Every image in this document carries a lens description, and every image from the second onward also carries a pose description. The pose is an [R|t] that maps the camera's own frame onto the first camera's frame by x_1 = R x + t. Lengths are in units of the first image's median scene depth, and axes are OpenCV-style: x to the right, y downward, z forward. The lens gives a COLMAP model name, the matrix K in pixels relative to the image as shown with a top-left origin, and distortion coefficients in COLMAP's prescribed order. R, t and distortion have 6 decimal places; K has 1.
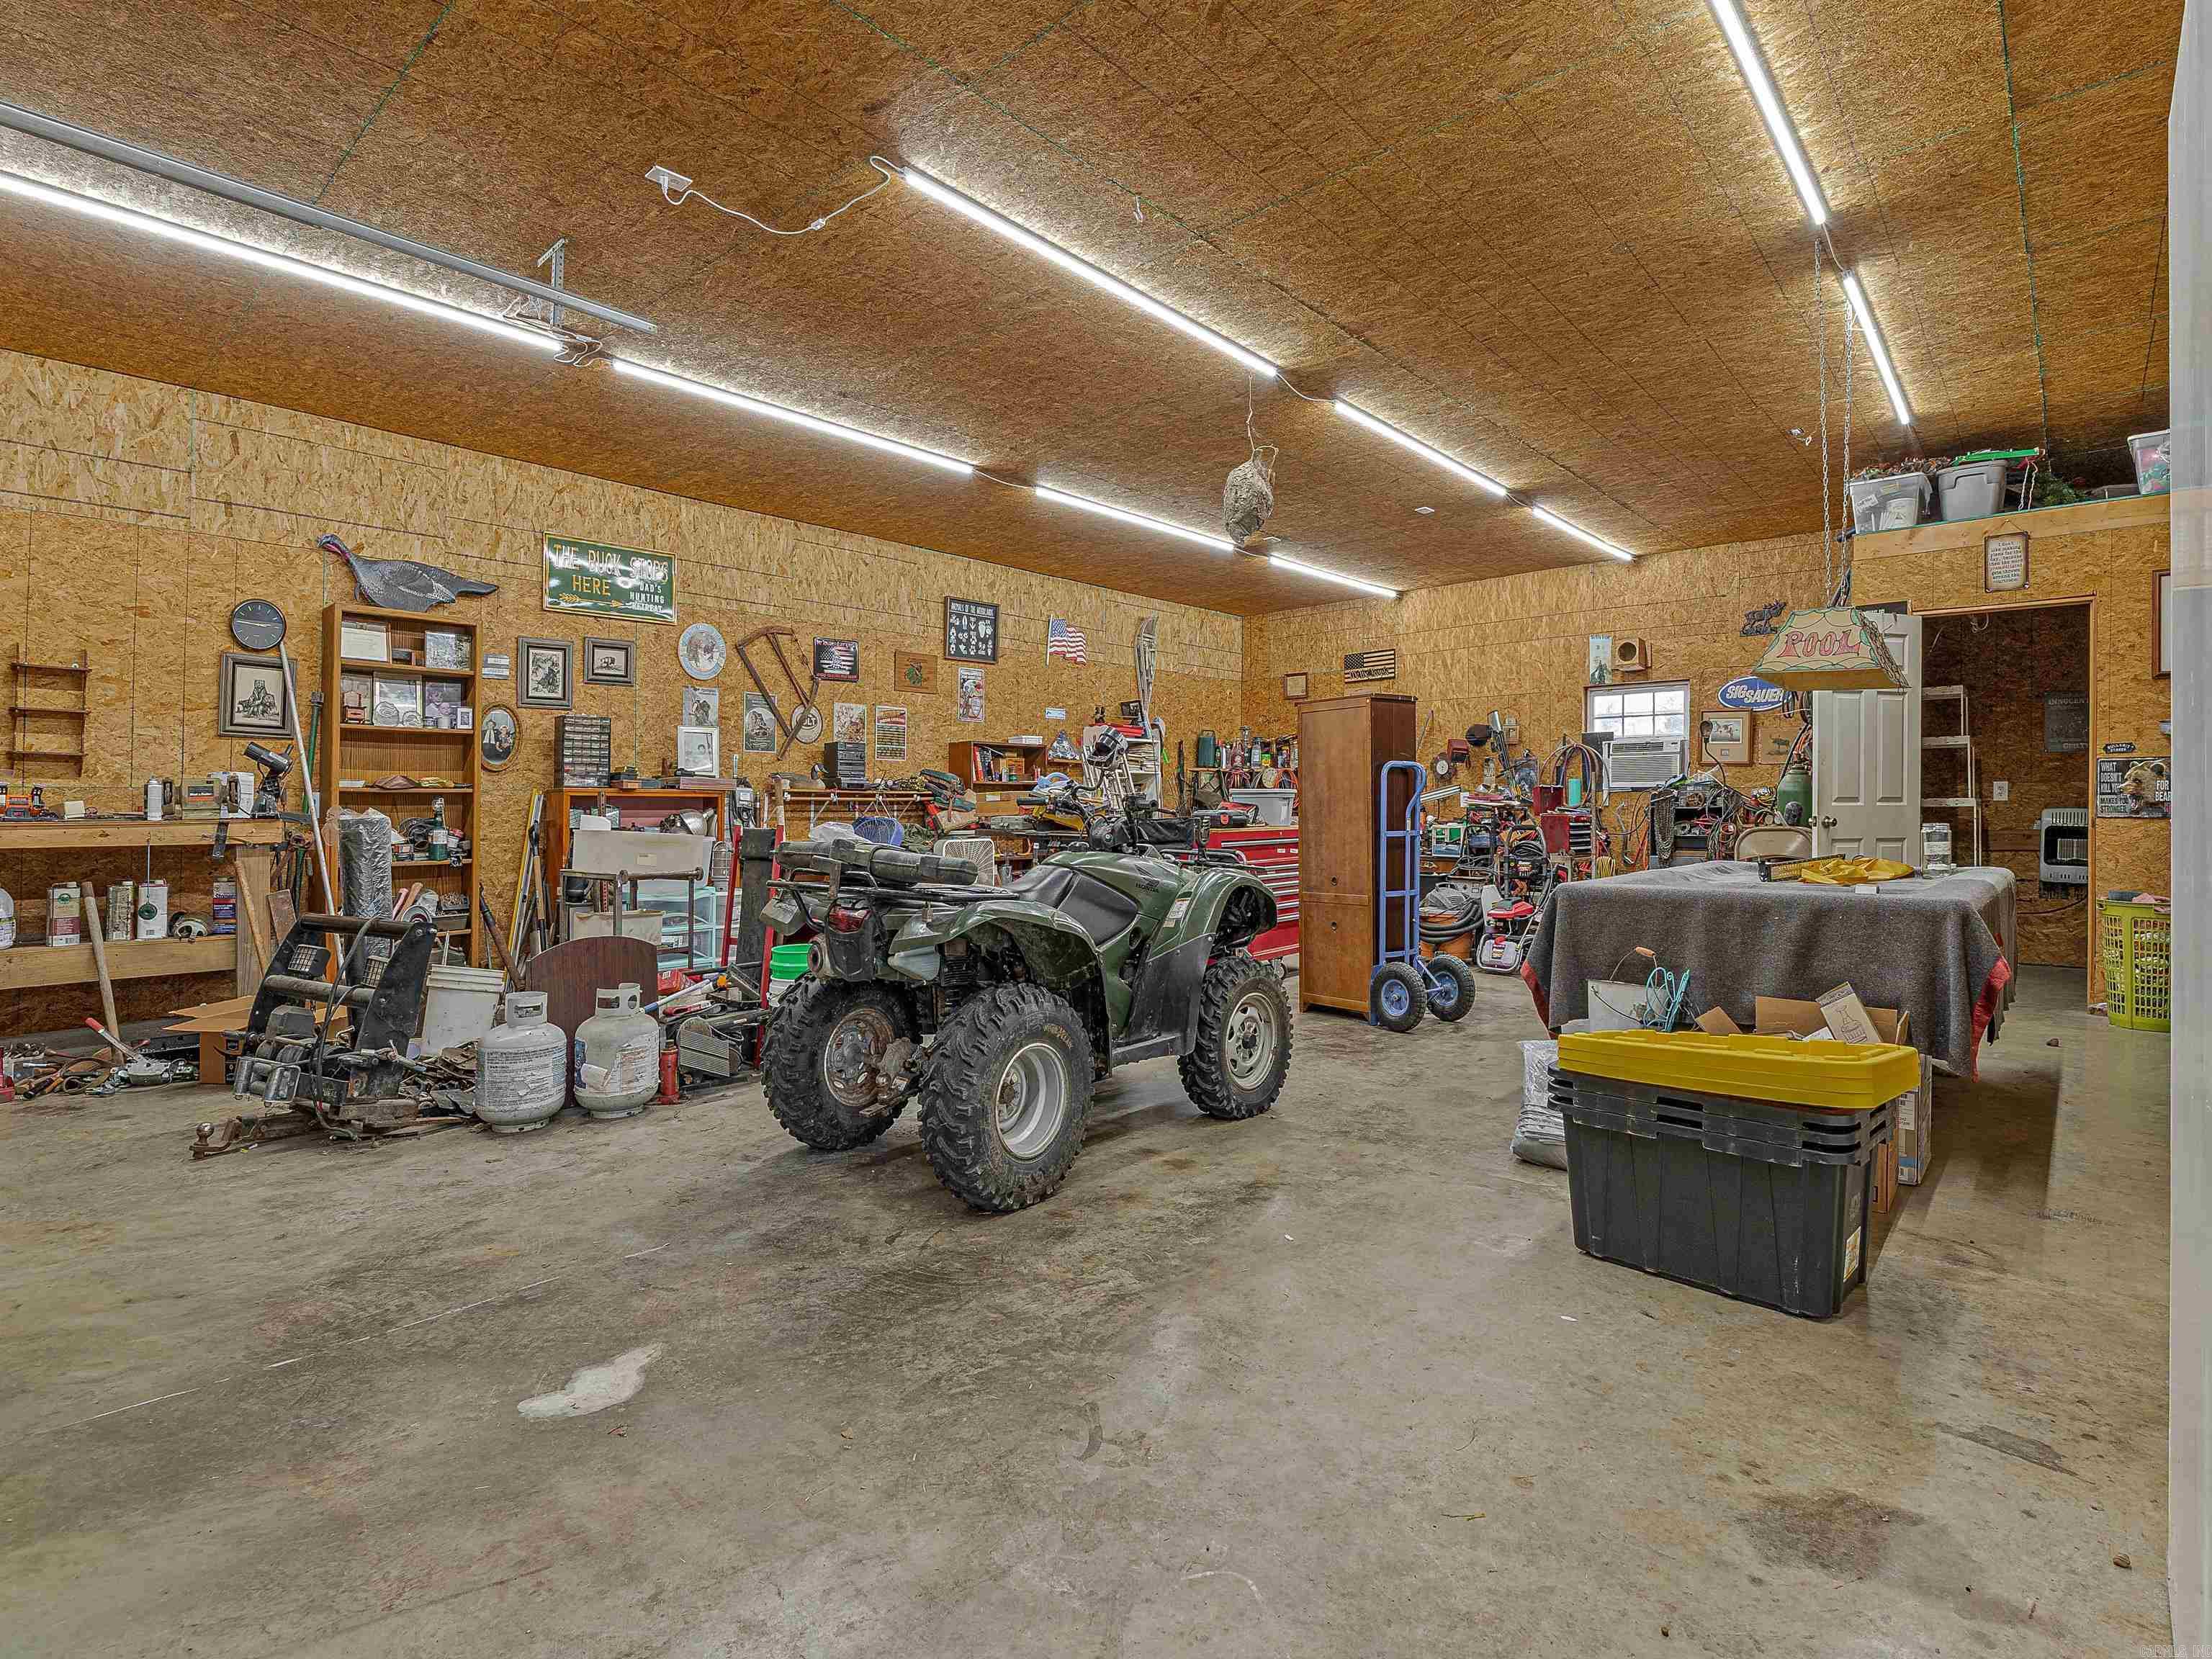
lens RADIAL K [[1087.4, 0, 1106.0], [0, 1087.4, 829.5], [0, 0, 1]] dist [0.001795, 0.000165]
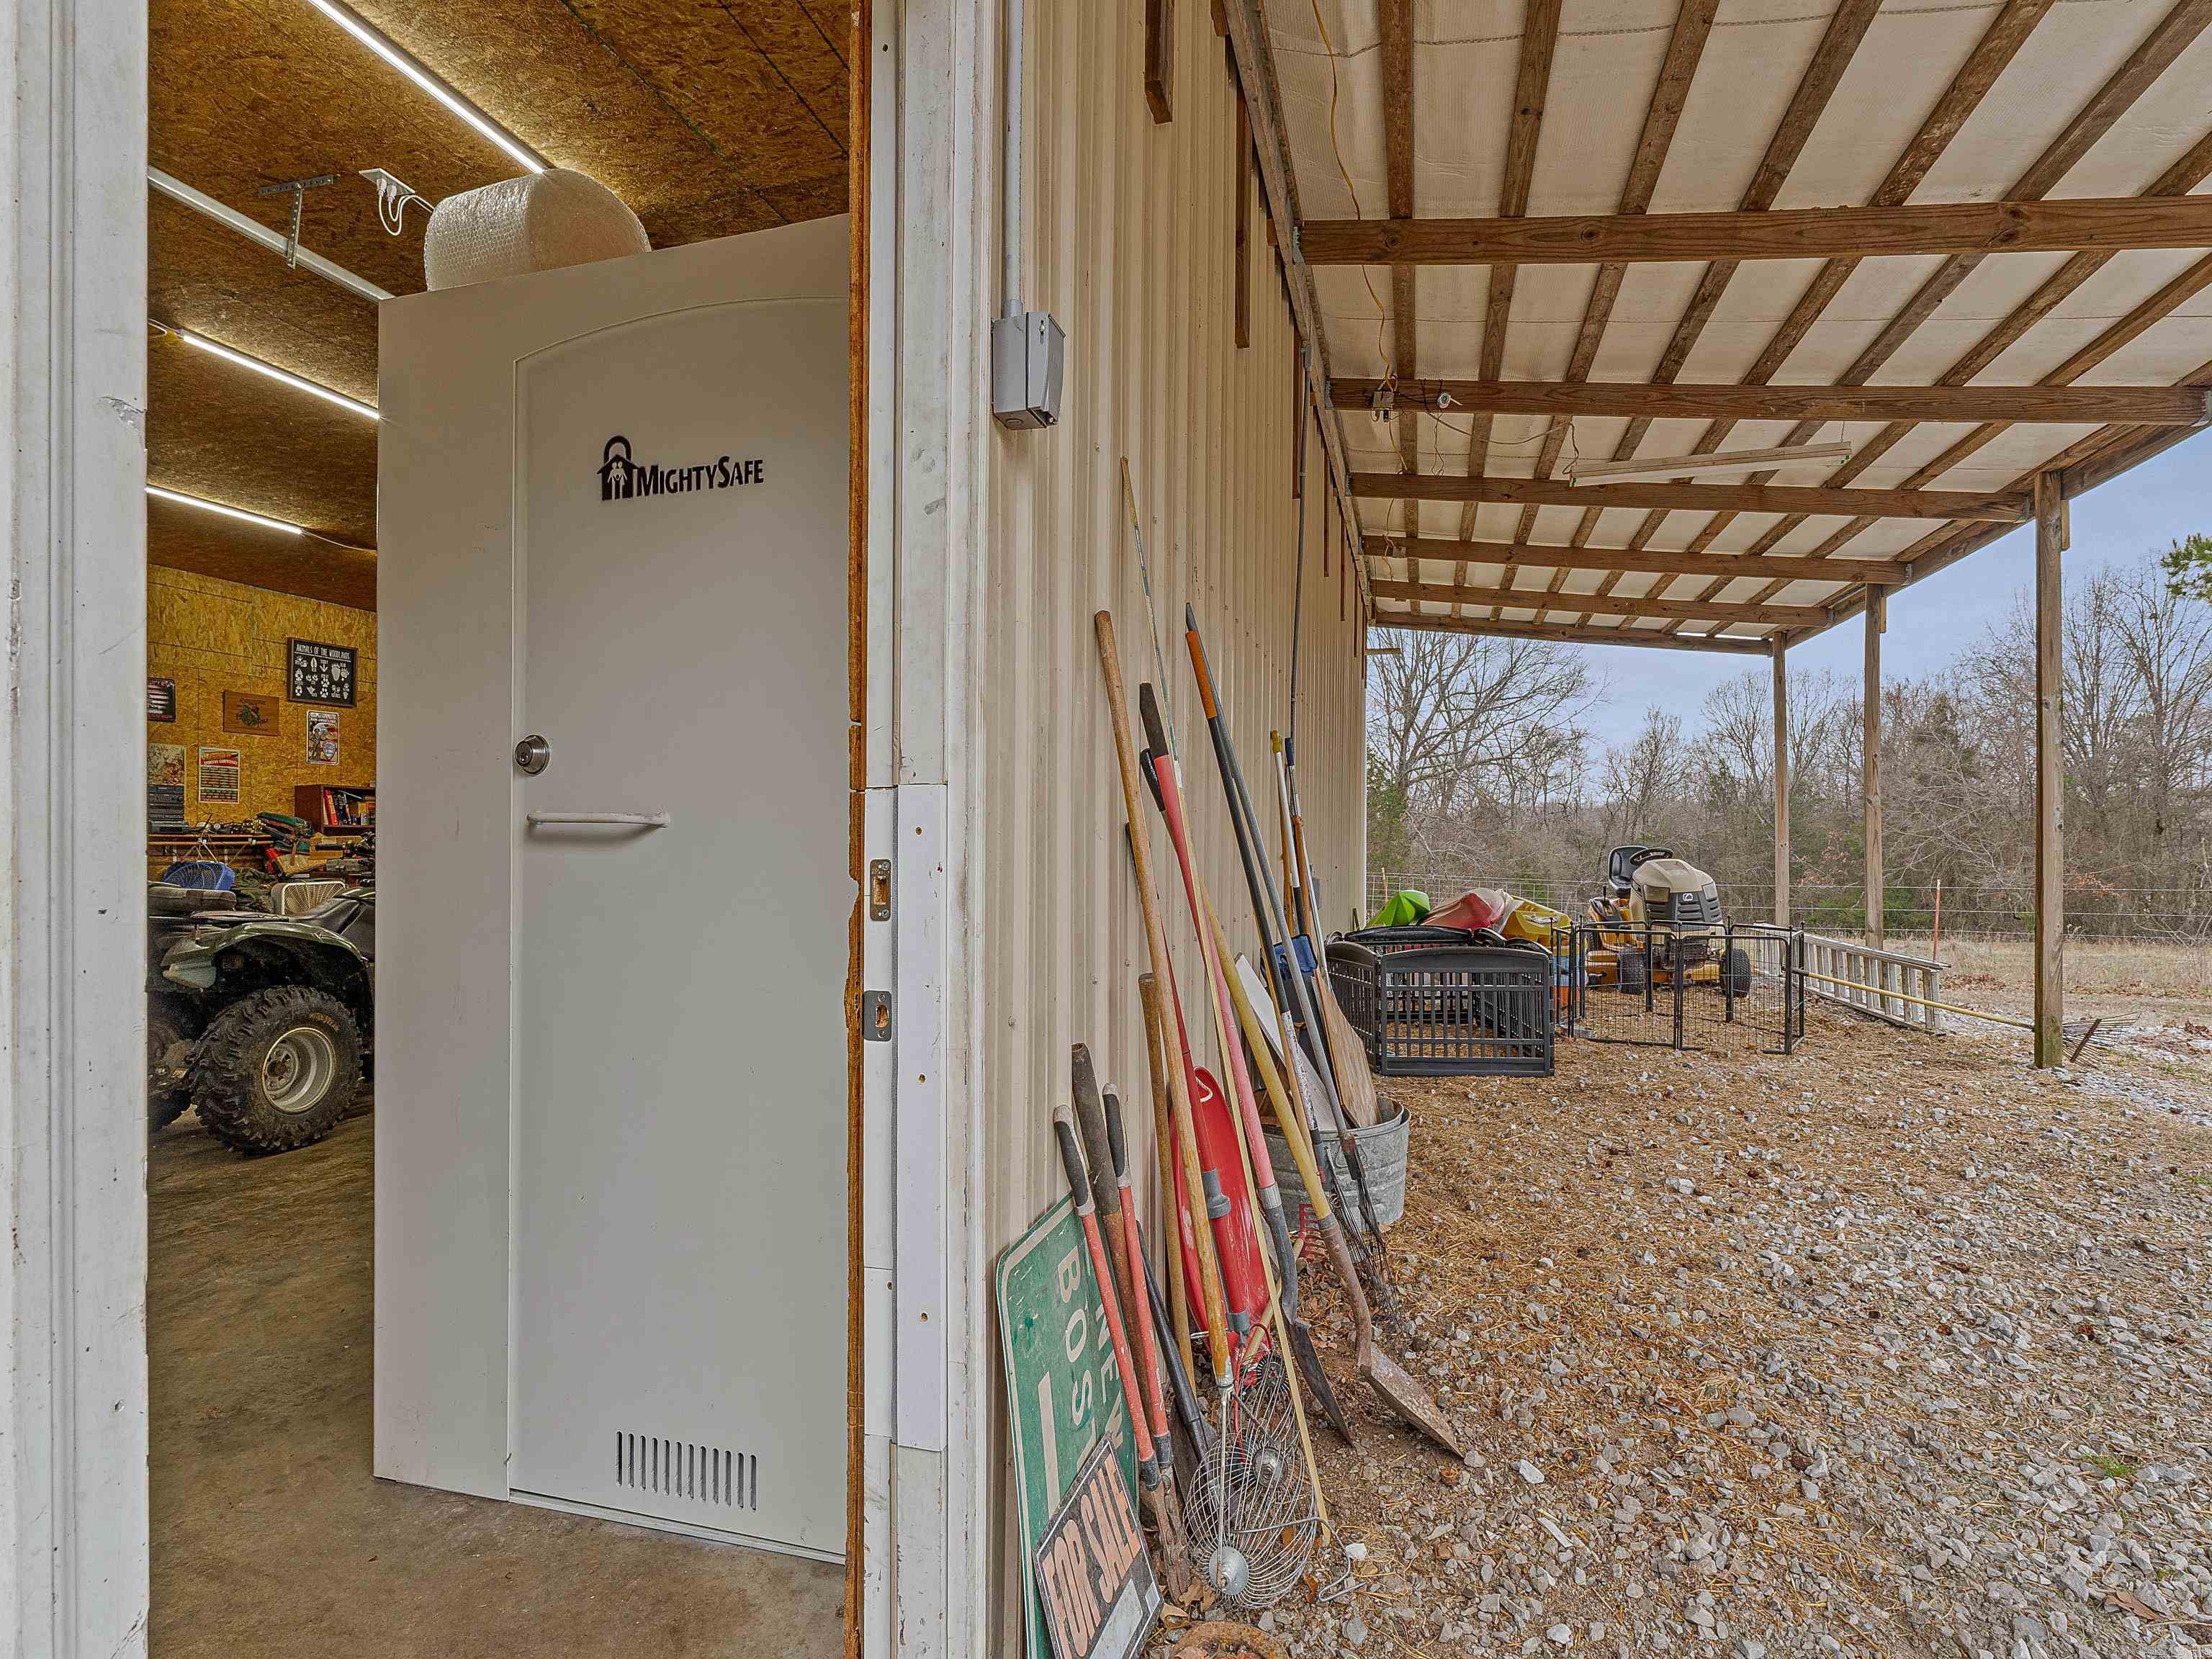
lens RADIAL K [[1096.9, 0, 1112.2], [0, 1096.9, 869.3], [0, 0, 1]] dist [-0.000233, 0.000007]
pose [[0.896407, -0.011187, 0.443091, 0.110868], [0.011679, 0.999930, 0.001619, 0.004621], [-0.443078, 0.003724, 0.896475, -0.313184]]
